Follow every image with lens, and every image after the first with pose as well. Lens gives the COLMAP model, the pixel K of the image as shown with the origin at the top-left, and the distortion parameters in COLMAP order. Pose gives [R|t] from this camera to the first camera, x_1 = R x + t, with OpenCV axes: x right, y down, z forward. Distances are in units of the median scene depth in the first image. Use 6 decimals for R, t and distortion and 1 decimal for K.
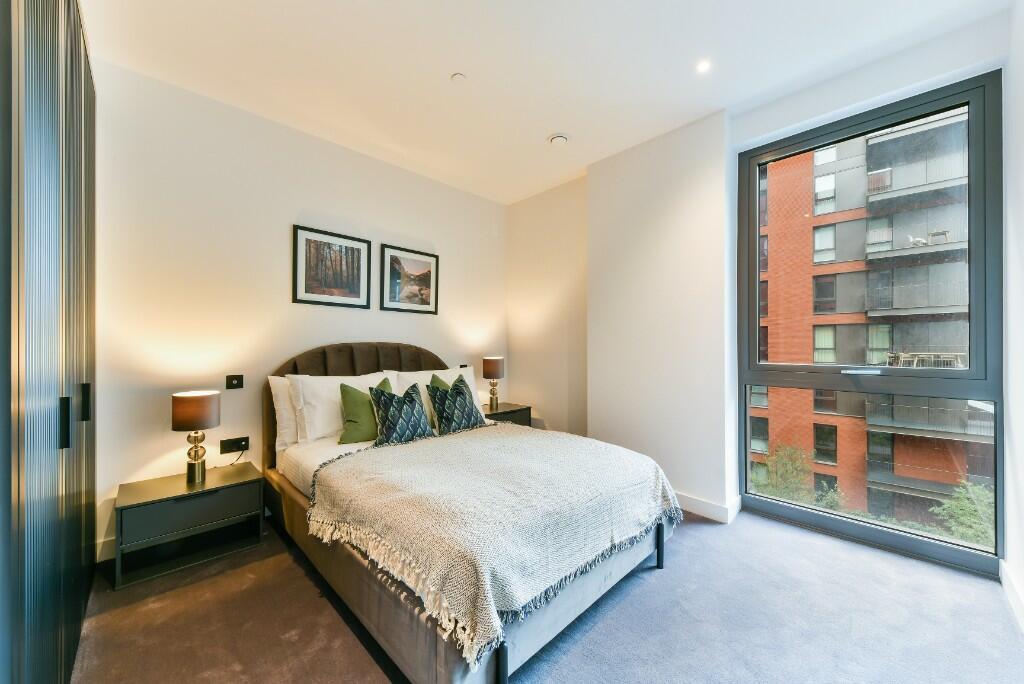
lens RADIAL K [[370.3, 0, 519.5], [0, 370.3, 348.2], [0, 0, 1]] dist [-0.001854, -0.000096]
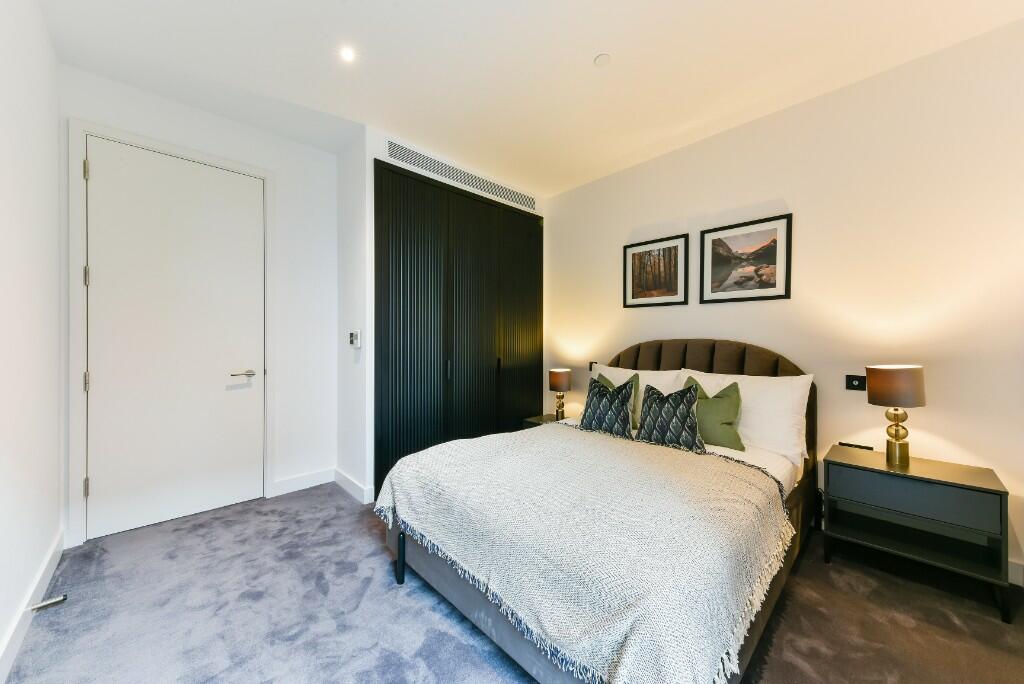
lens RADIAL K [[370.3, 0, 516.1], [0, 370.3, 337.2], [0, 0, 1]] dist [-0.001854, -0.000096]
pose [[-0.027612, 0.027159, -0.999250, 0.565231], [0.029521, 0.999217, 0.026343, -0.057034], [0.999183, -0.028772, -0.028392, 0.558909]]
